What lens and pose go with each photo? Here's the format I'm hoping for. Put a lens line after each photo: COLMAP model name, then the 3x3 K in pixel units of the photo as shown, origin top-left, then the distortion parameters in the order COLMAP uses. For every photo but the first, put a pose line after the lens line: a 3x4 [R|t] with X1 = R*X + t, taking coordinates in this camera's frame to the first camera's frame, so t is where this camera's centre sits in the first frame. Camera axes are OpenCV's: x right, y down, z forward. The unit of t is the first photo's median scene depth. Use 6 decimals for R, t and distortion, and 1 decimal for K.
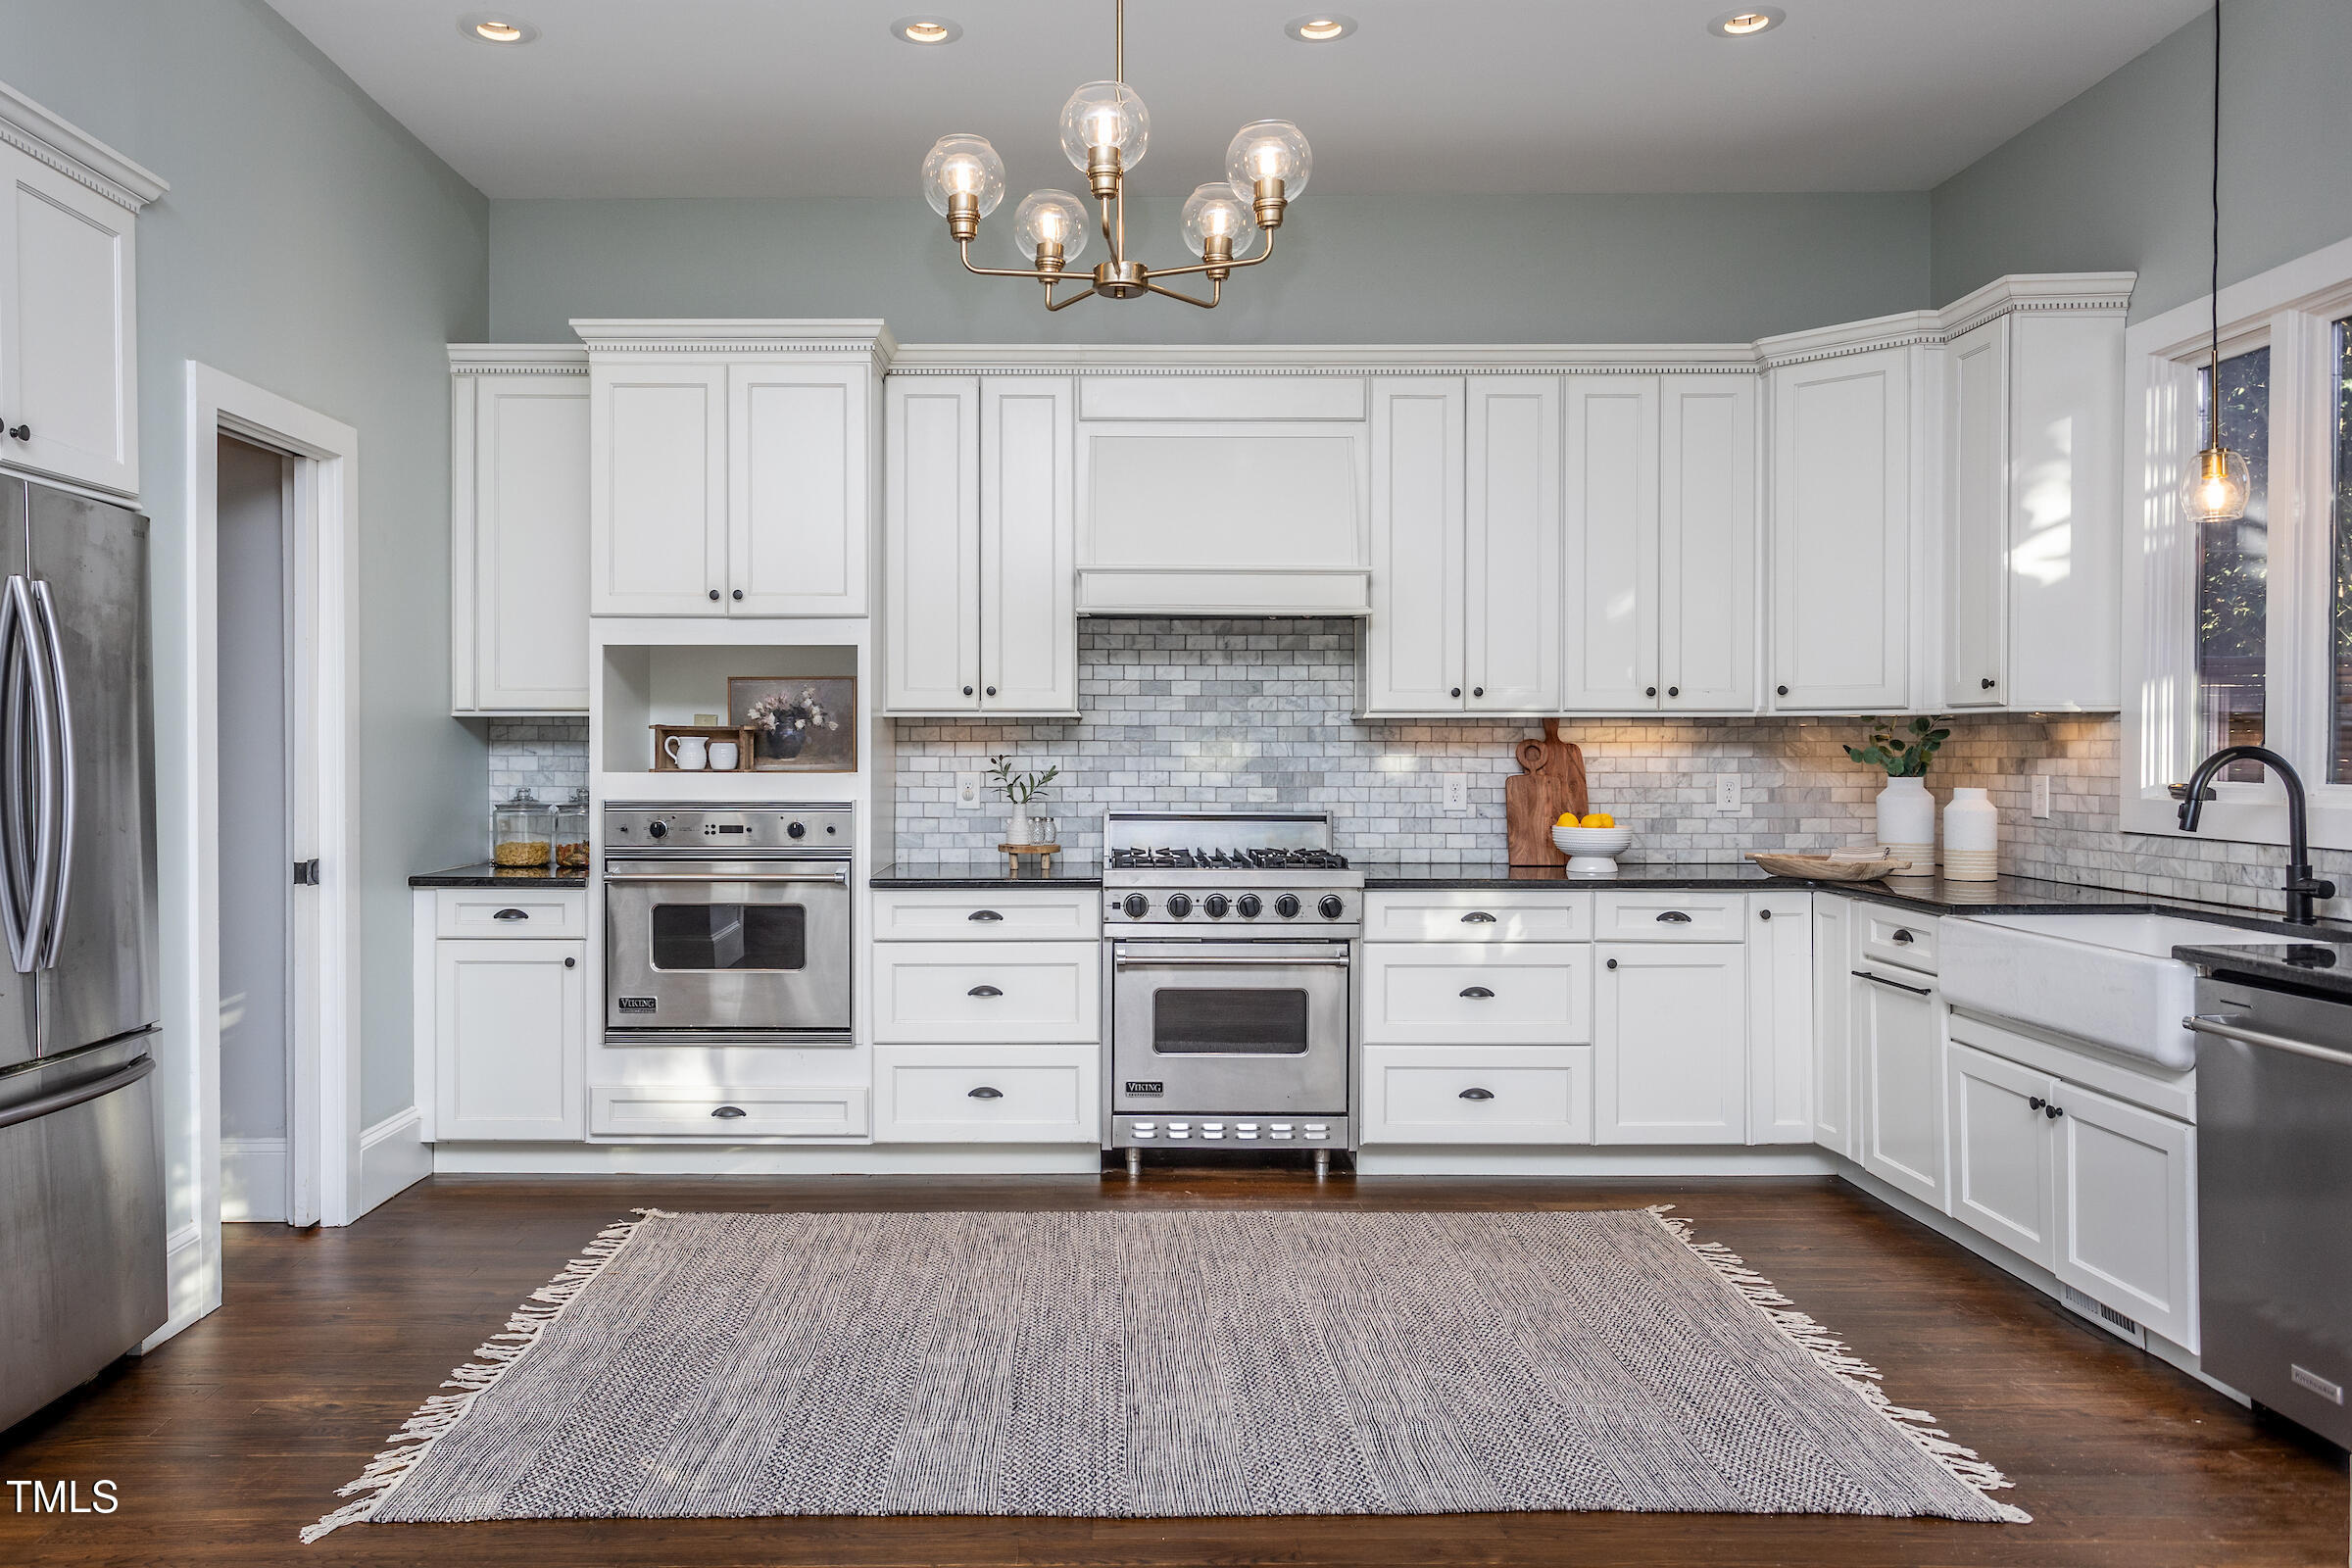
lens RADIAL K [[1622.0, 0, 1140.3], [0, 1622.0, 742.1], [0, 0, 1]] dist [-0.007496, 0.011144]
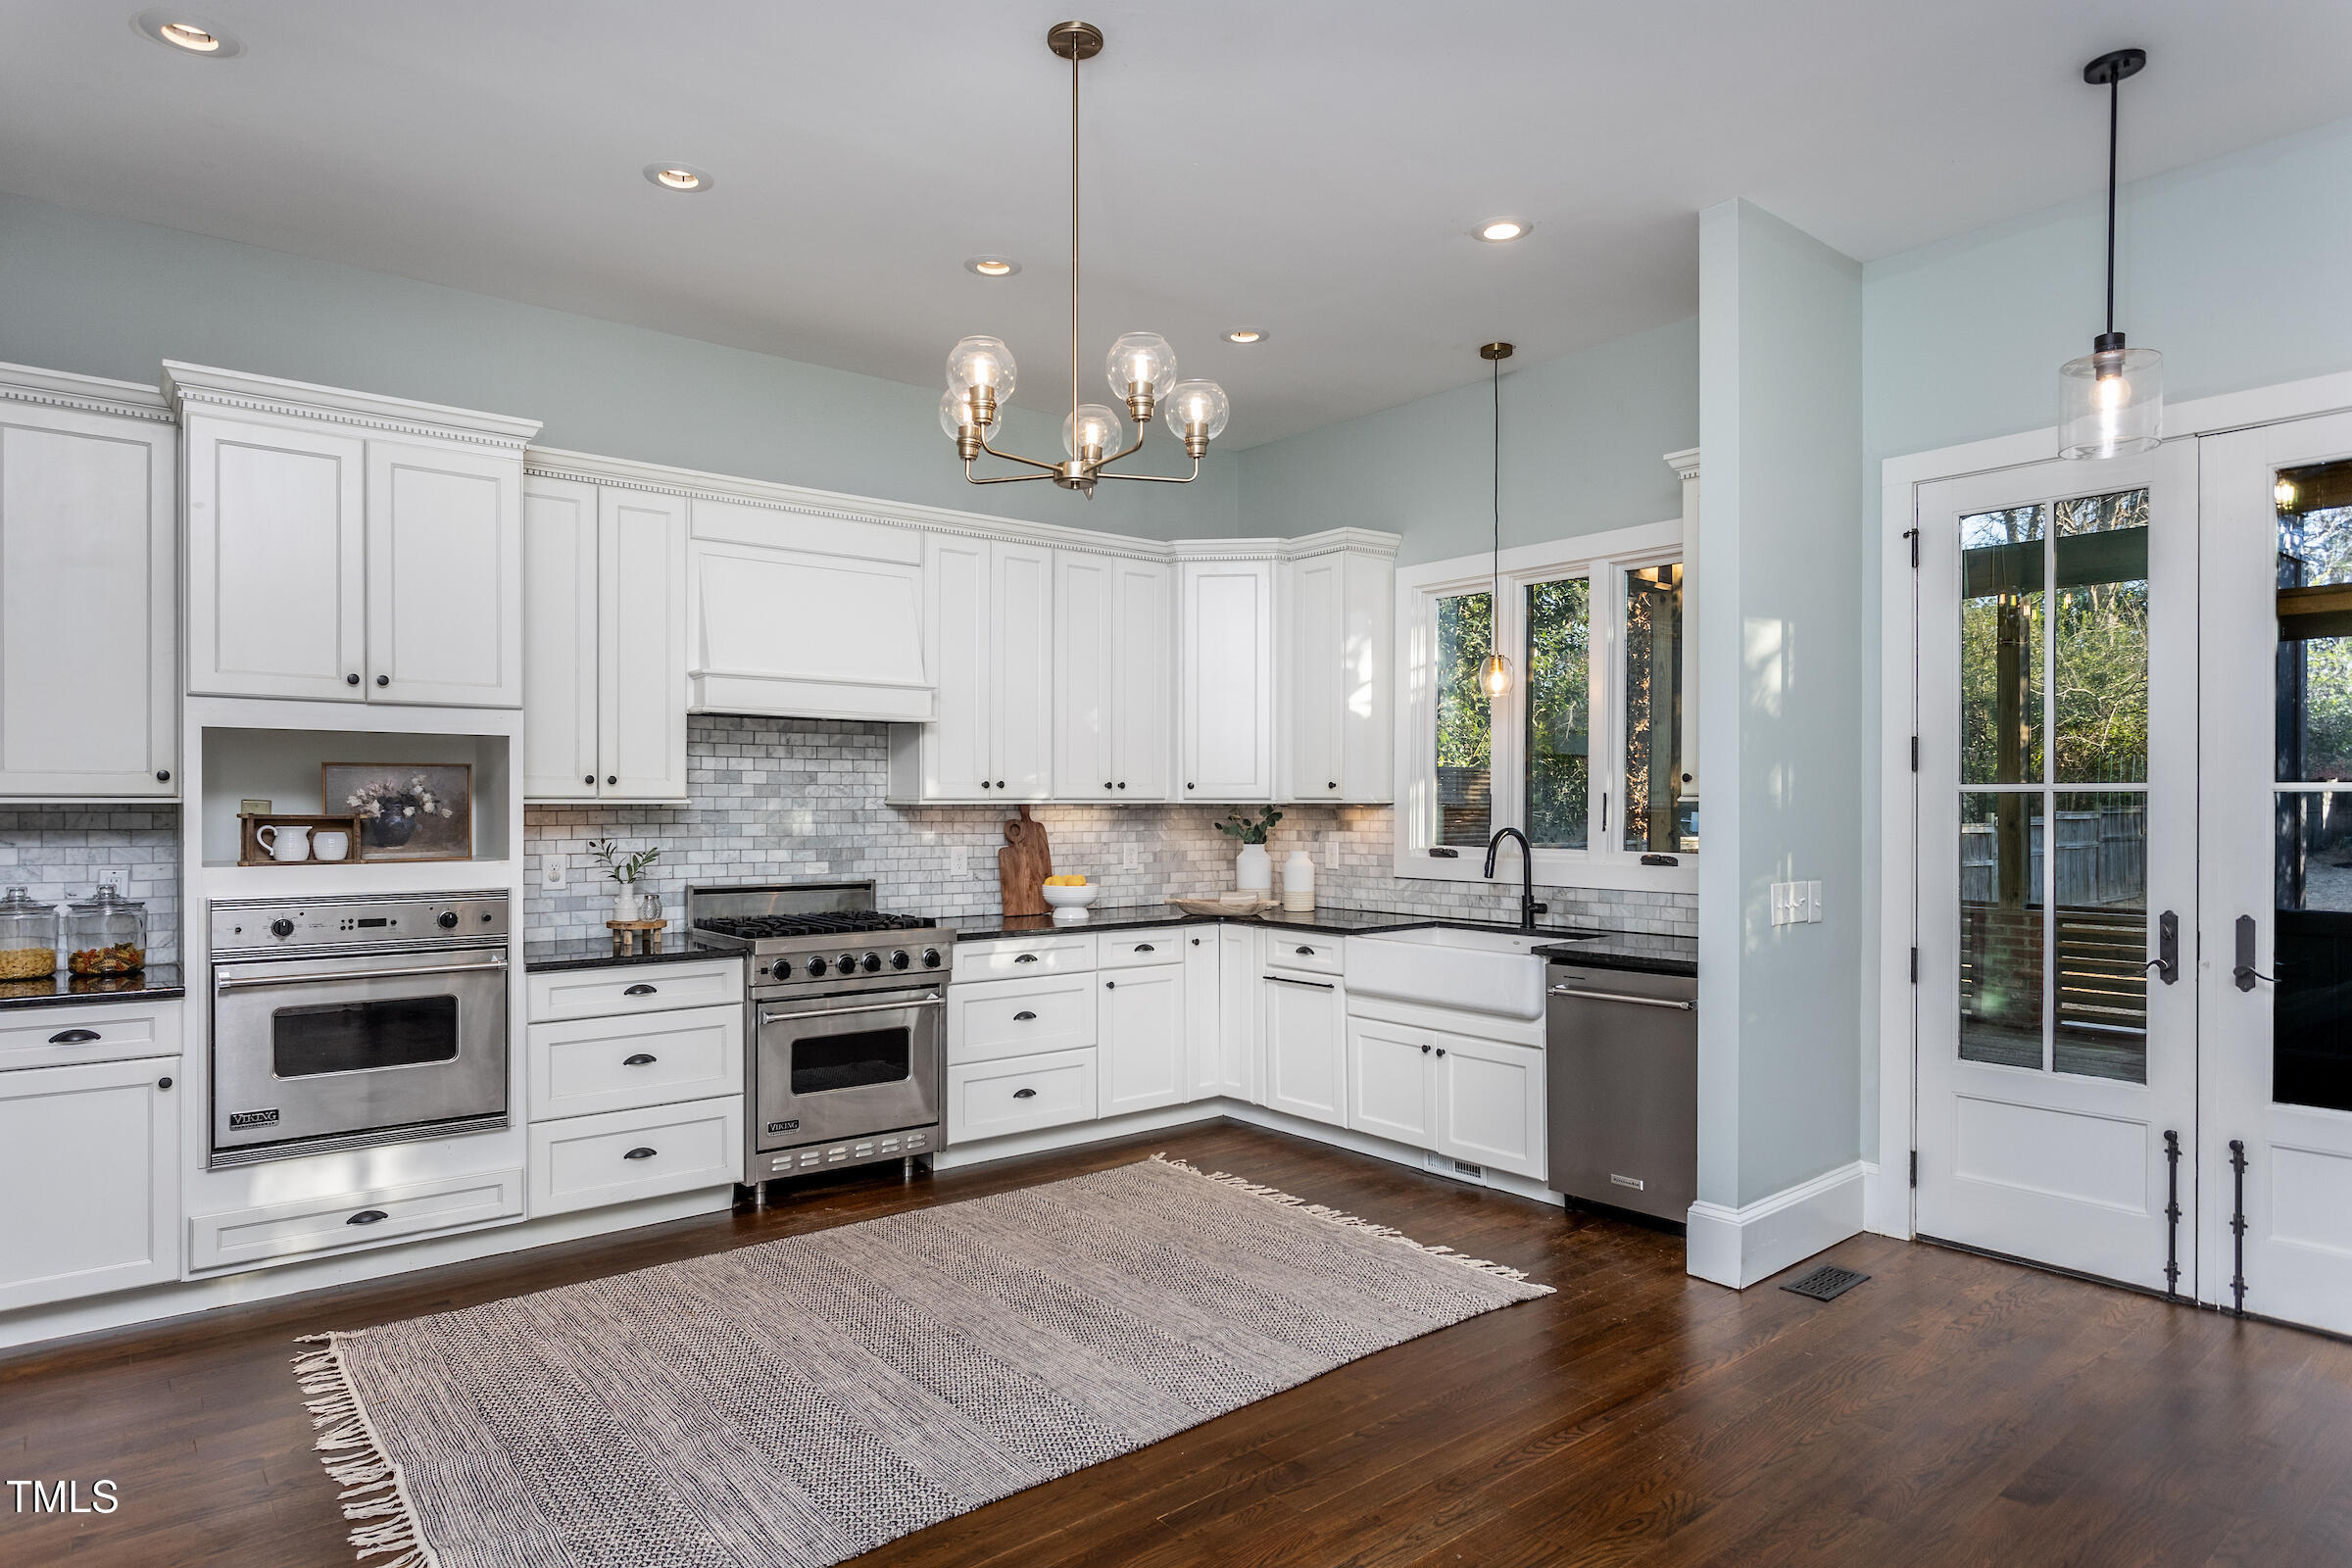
lens RADIAL K [[1309.4, 0, 1175.8], [0, 1309.4, 794.0], [0, 0, 1]] dist [-0.013211, 0.003706]
pose [[0.785785, 0.004290, 0.618484, -0.354233], [-0.002006, 0.999988, -0.004387, -0.020403], [-0.618496, 0.002206, 0.785785, 0.094442]]
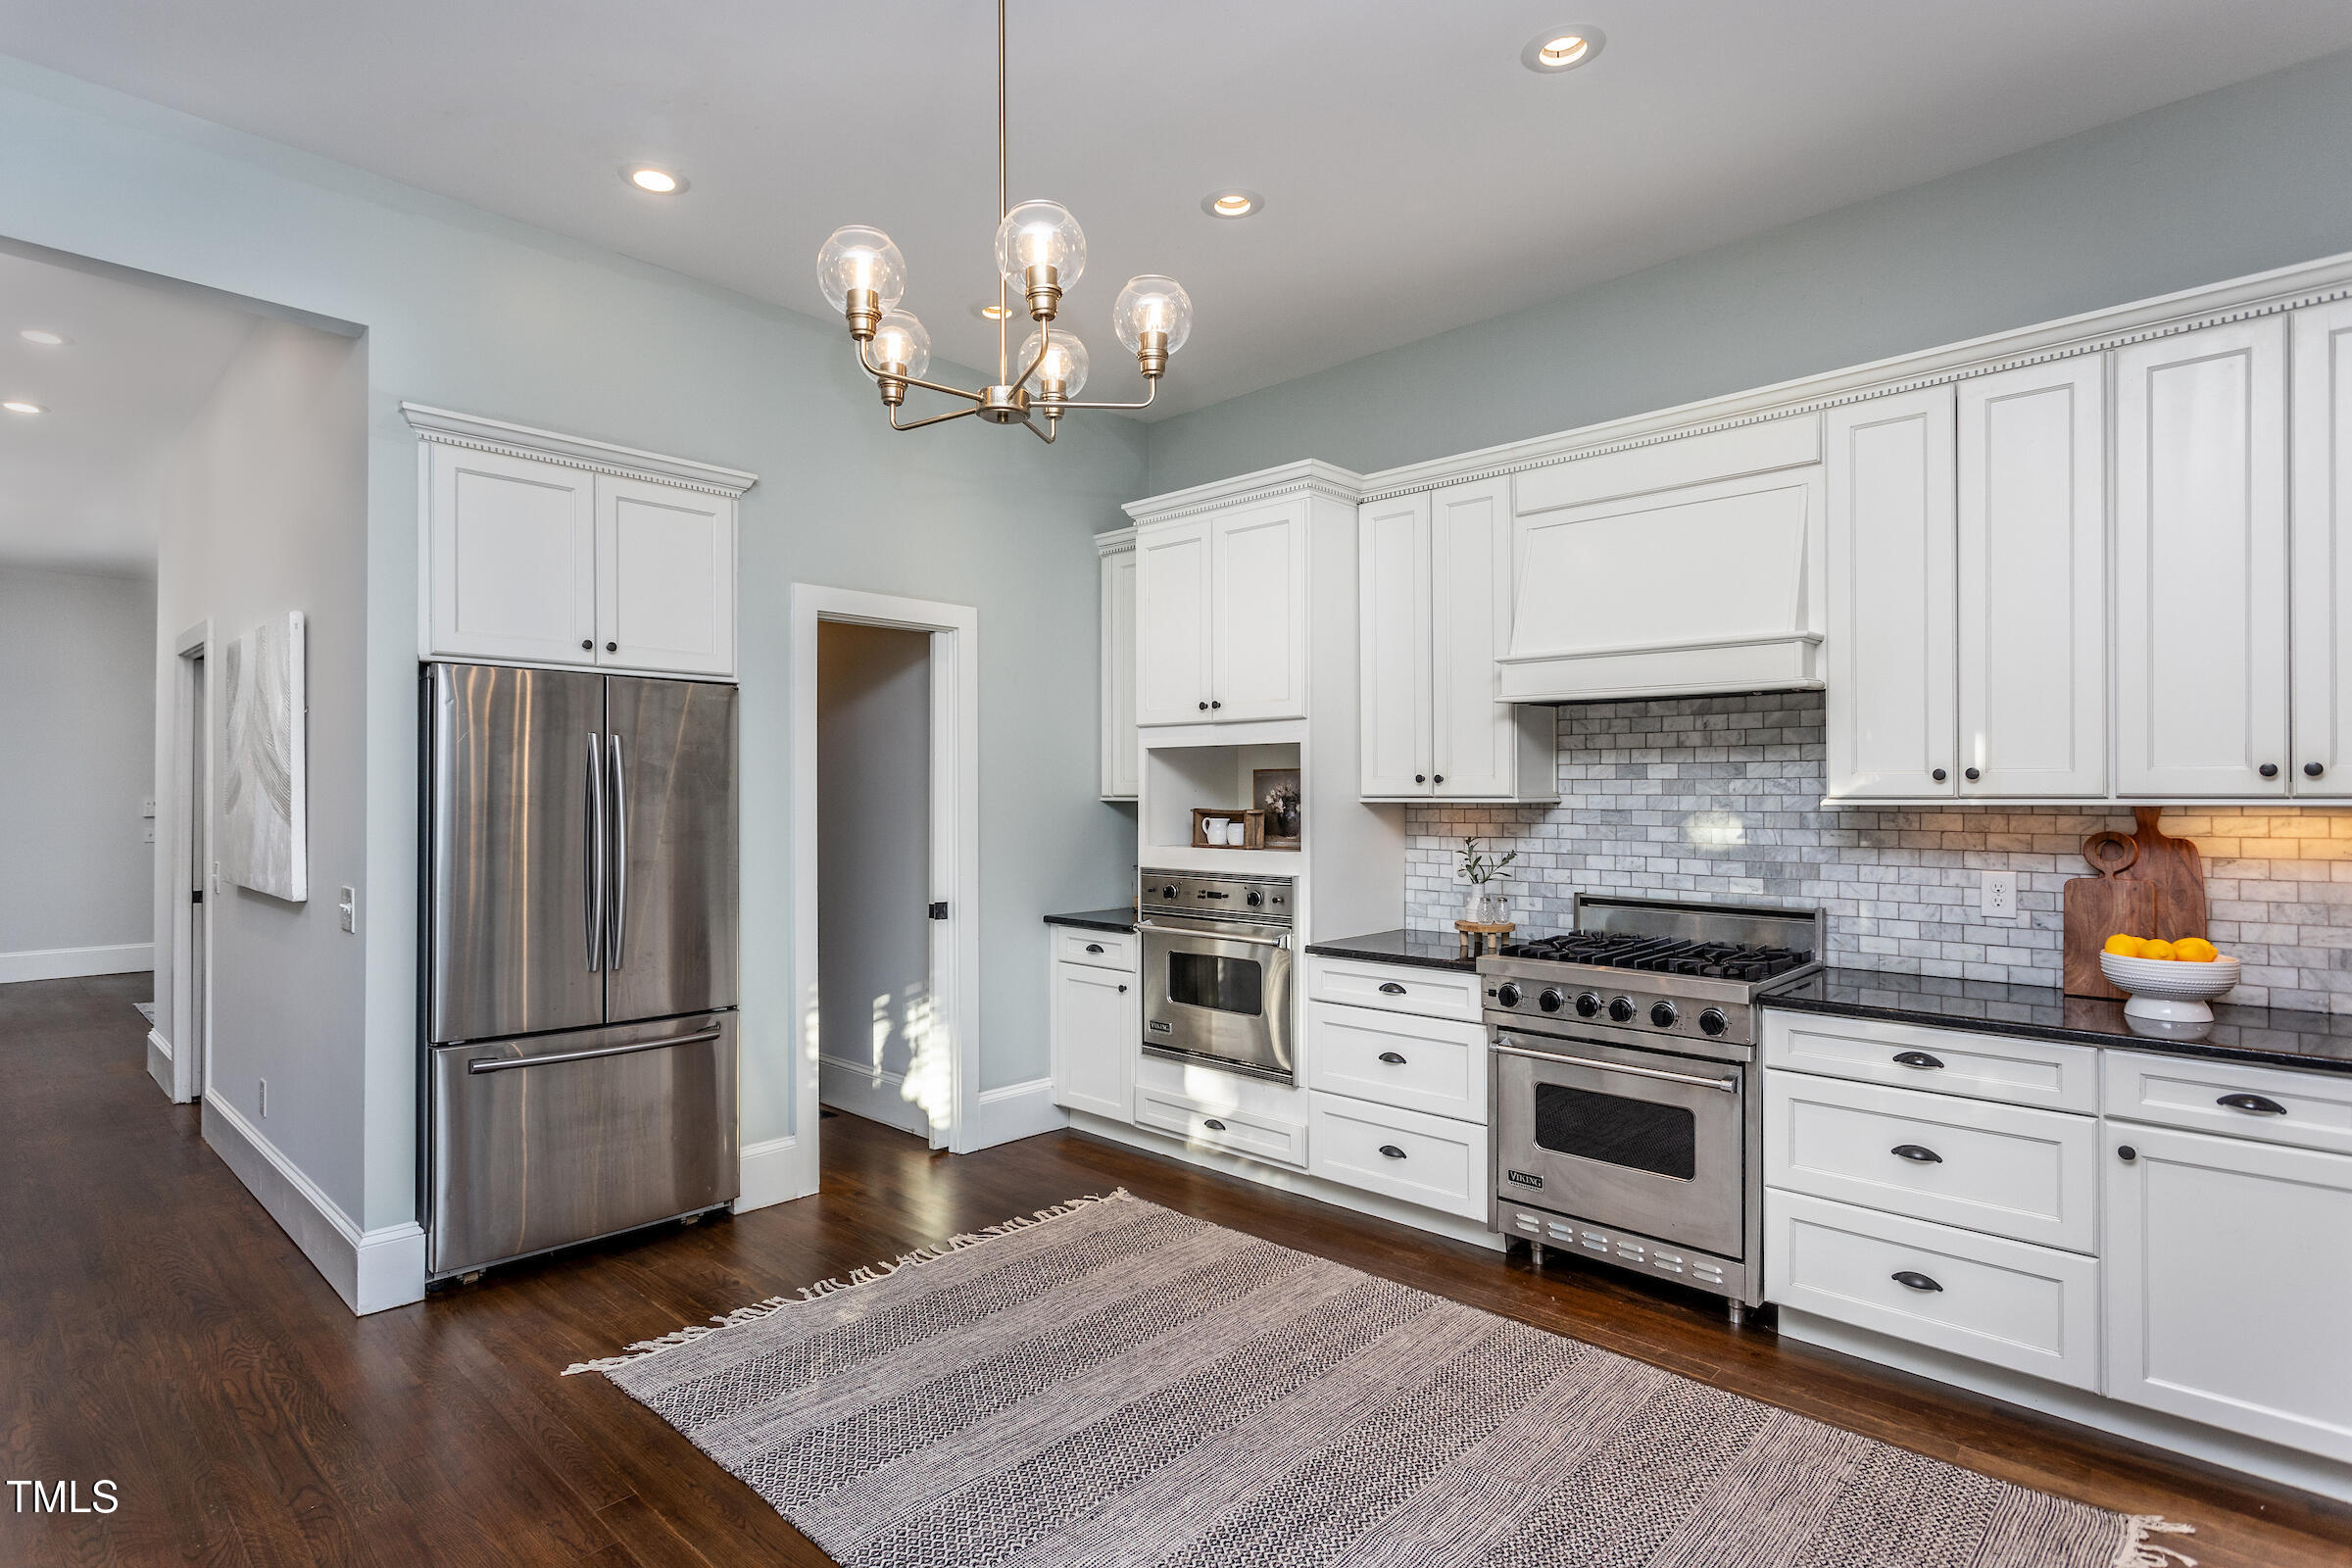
lens RADIAL K [[1197.4, 0, 1176.7], [0, 1197.4, 781.1], [0, 0, 1]] dist [-0.003187, 0.002551]
pose [[0.713822, -0.008853, -0.700271, 0.364841], [0.002344, 0.999945, -0.010252, -0.023646], [0.700323, 0.005677, 0.713803, 0.326480]]
